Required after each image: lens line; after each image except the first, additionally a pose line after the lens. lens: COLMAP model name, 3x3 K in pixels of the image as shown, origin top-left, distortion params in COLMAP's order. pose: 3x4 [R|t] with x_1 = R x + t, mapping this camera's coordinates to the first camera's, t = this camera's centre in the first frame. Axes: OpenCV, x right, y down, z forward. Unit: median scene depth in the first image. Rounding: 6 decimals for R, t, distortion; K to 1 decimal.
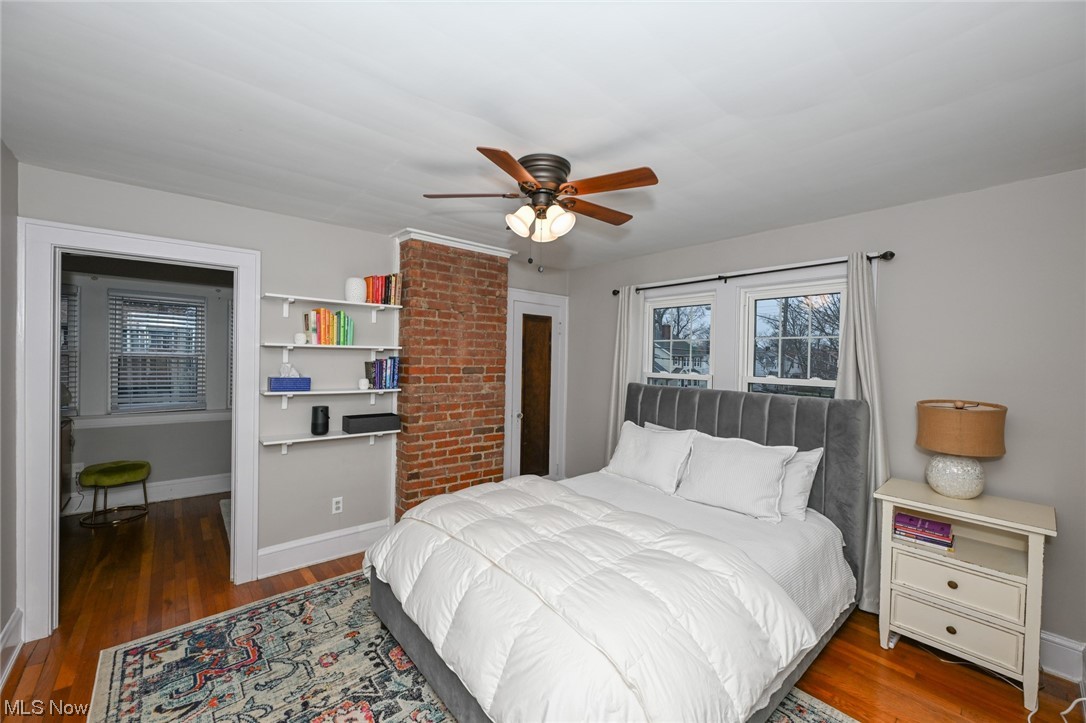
lens RADIAL K [[427.9, 0, 537.9], [0, 427.9, 361.0], [0, 0, 1]] dist [-0.000306, 0.000216]
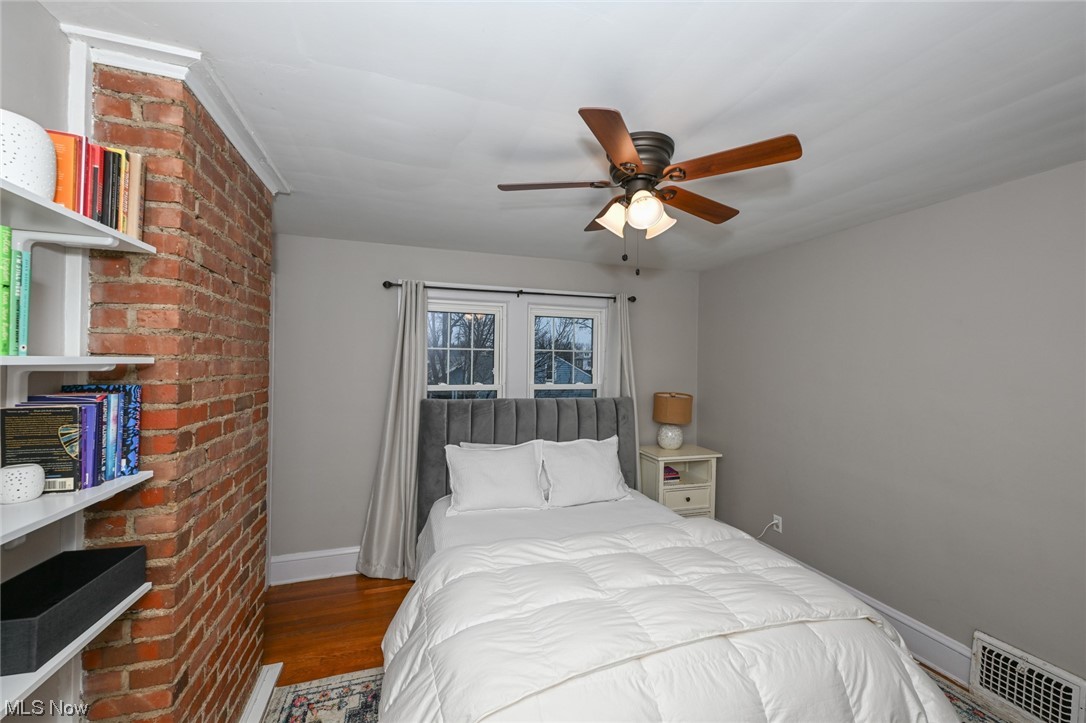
lens RADIAL K [[427.9, 0, 537.9], [0, 427.9, 361.0], [0, 0, 1]] dist [-0.000306, 0.000216]
pose [[0.375795, -0.003290, 0.926697, -0.590413], [0.009900, 0.999951, -0.000465, -0.026049], [-0.926650, 0.009350, 0.375810, 0.631857]]
